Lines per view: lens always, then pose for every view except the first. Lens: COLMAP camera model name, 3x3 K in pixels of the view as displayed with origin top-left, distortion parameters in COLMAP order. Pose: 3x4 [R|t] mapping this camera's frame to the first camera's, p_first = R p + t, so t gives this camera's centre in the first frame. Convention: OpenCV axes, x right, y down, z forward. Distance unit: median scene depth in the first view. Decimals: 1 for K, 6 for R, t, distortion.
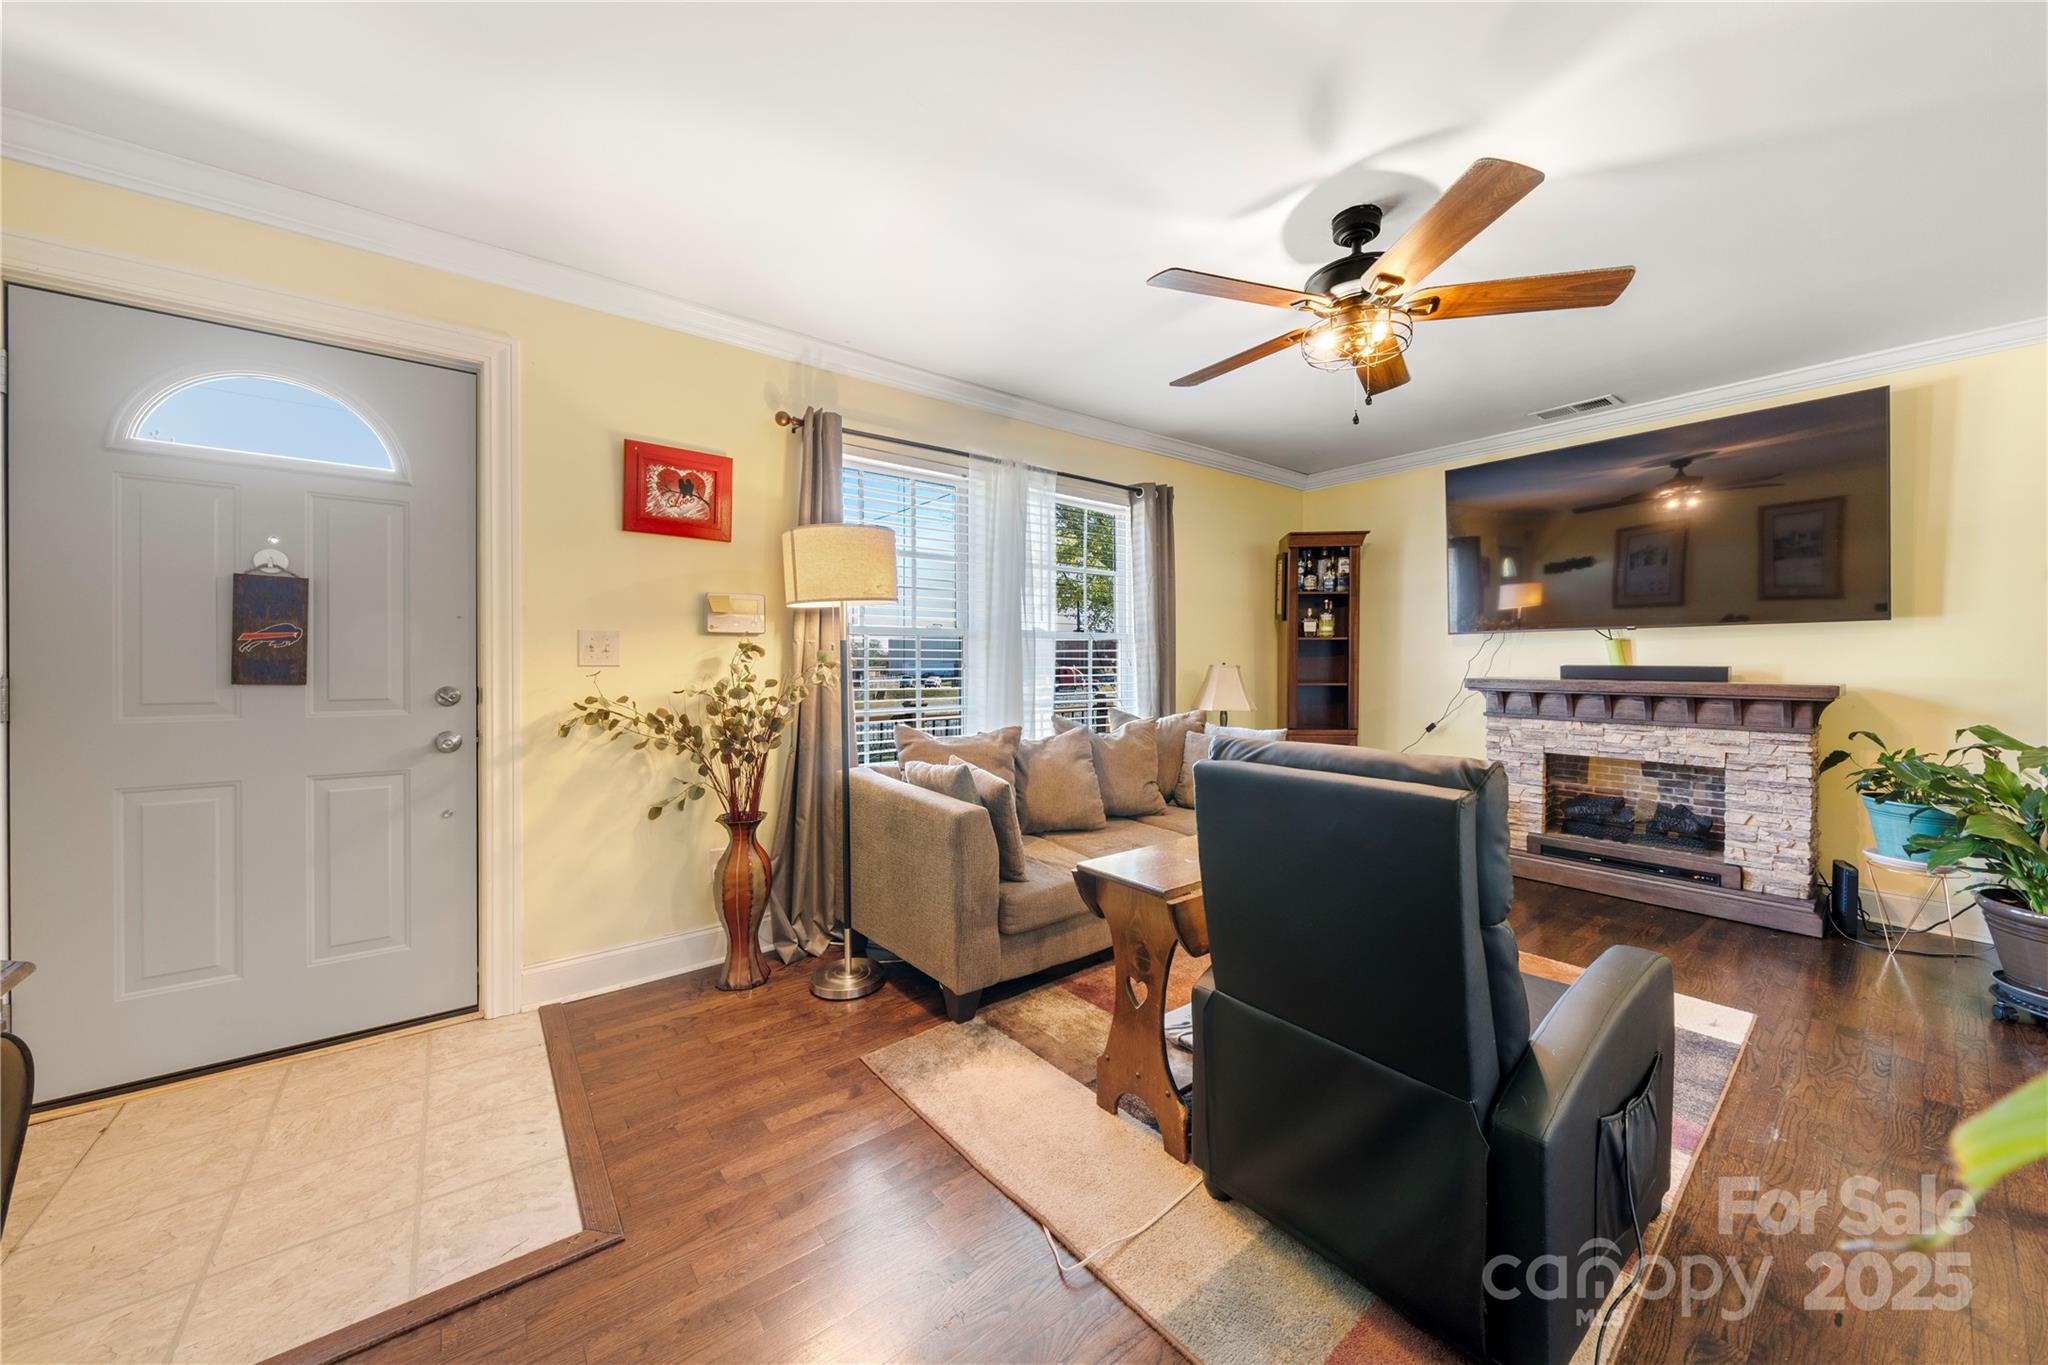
lens RADIAL K [[750.9, 0, 974.1], [0, 750.9, 668.3], [0, 0, 1]] dist [-0.000885, -0.000651]
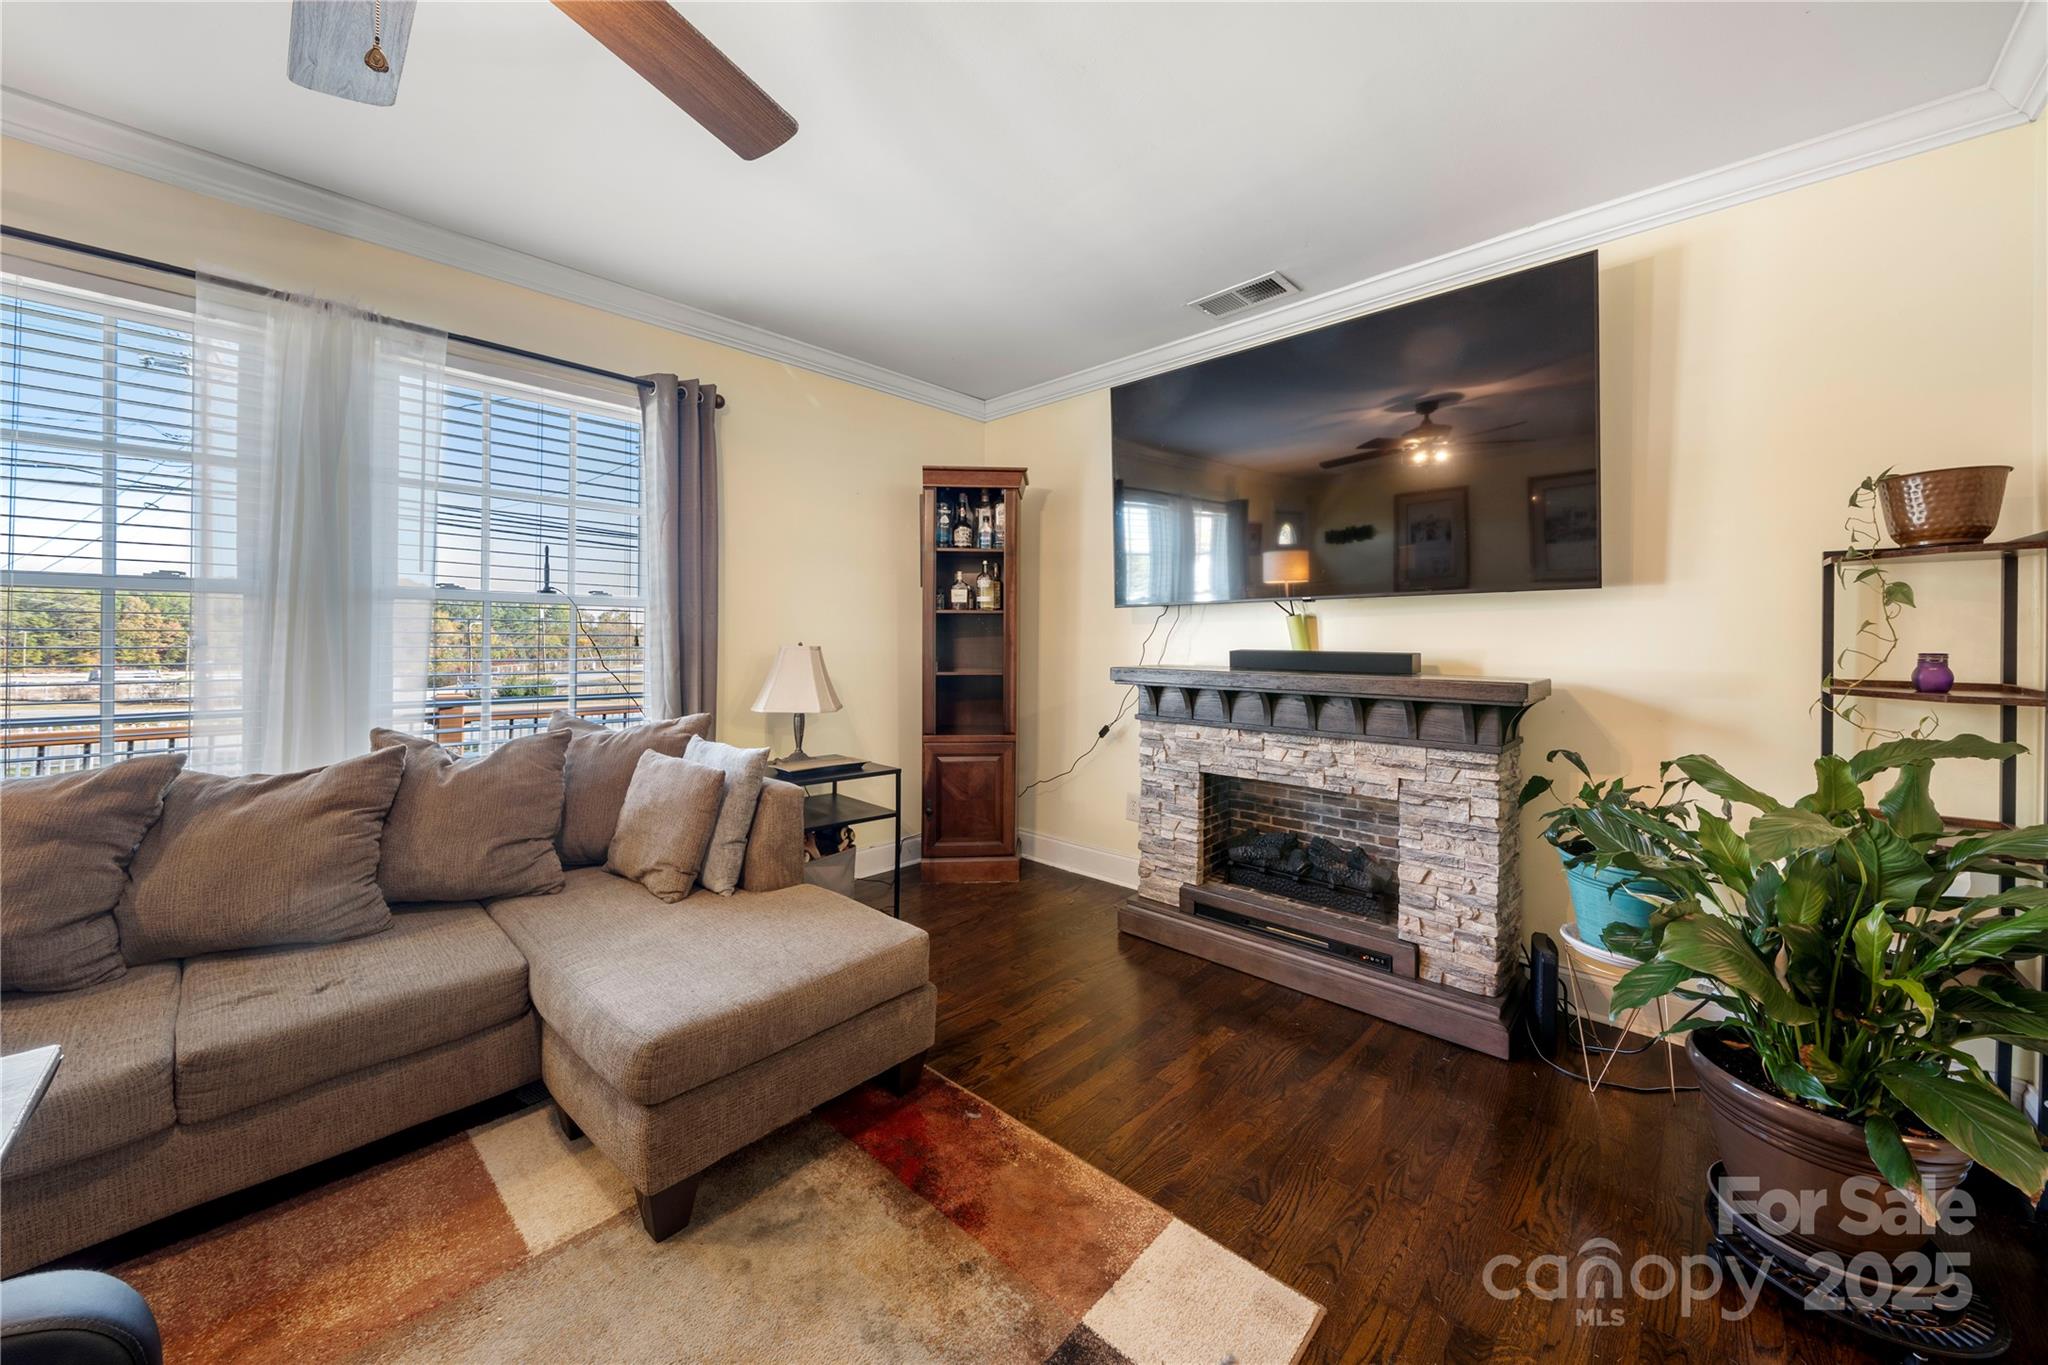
lens RADIAL K [[750.9, 0, 994.5], [0, 750.9, 640.6], [0, 0, 1]] dist [-0.000885, -0.000651]
pose [[0.991101, 0.009160, 0.132794, 0.467014], [-0.007946, 0.999922, -0.009669, -0.004312], [-0.132872, 0.008528, 0.991096, 0.313726]]
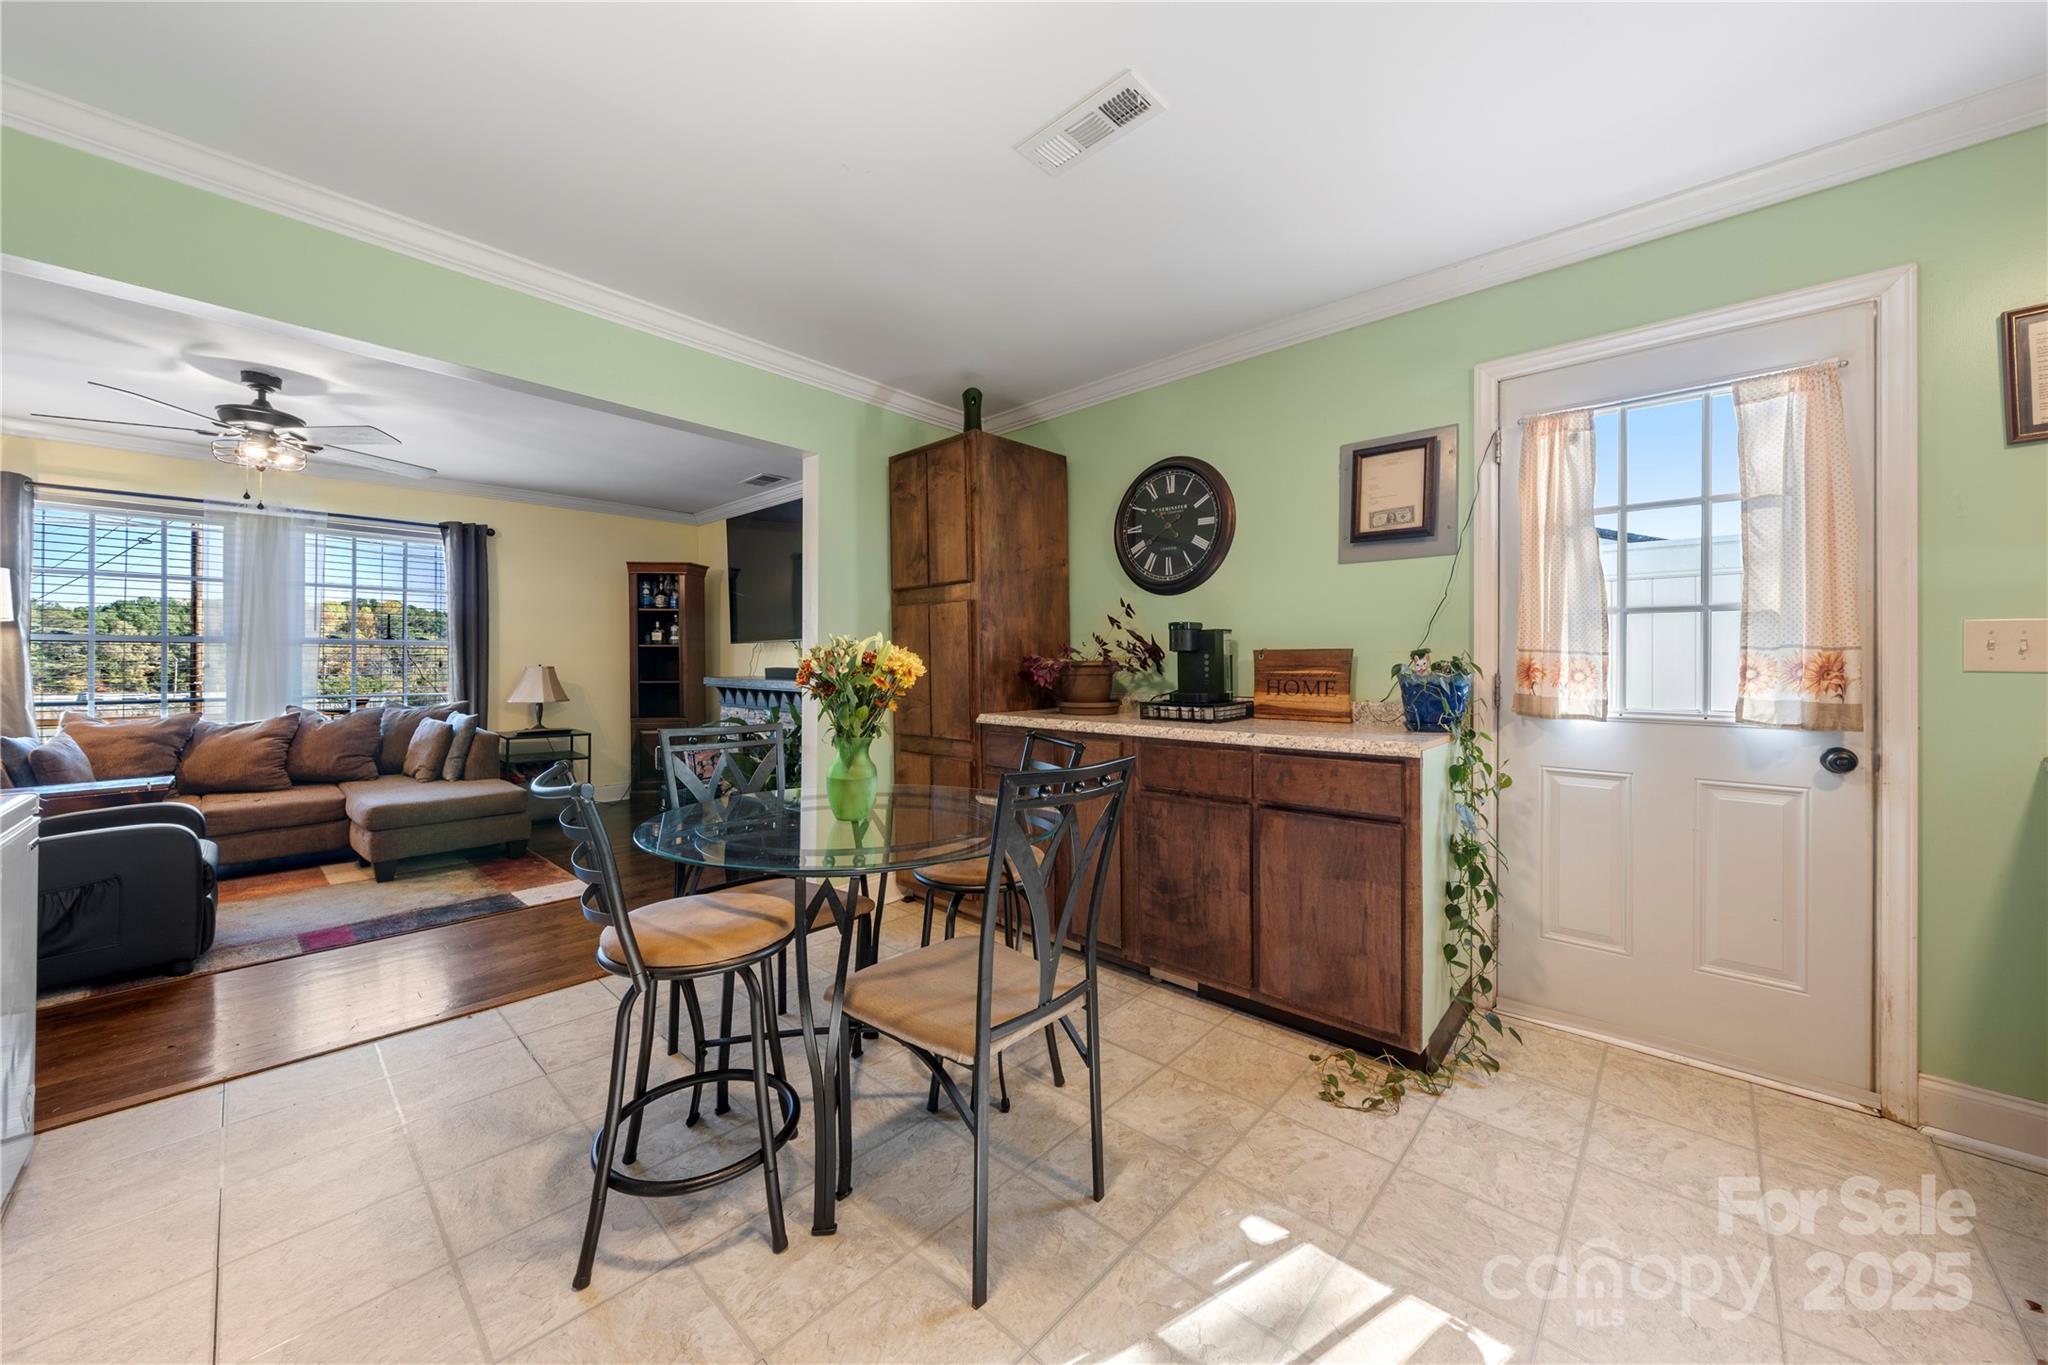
lens RADIAL K [[750.9, 0, 1009.0], [0, 750.9, 659.6], [0, 0, 1]] dist [-0.000885, -0.000651]
pose [[0.989312, 0.005290, 0.145718, 1.038010], [-0.004022, 0.999951, -0.008995, -0.008156], [-0.145759, 0.008313, 0.989285, -0.412471]]
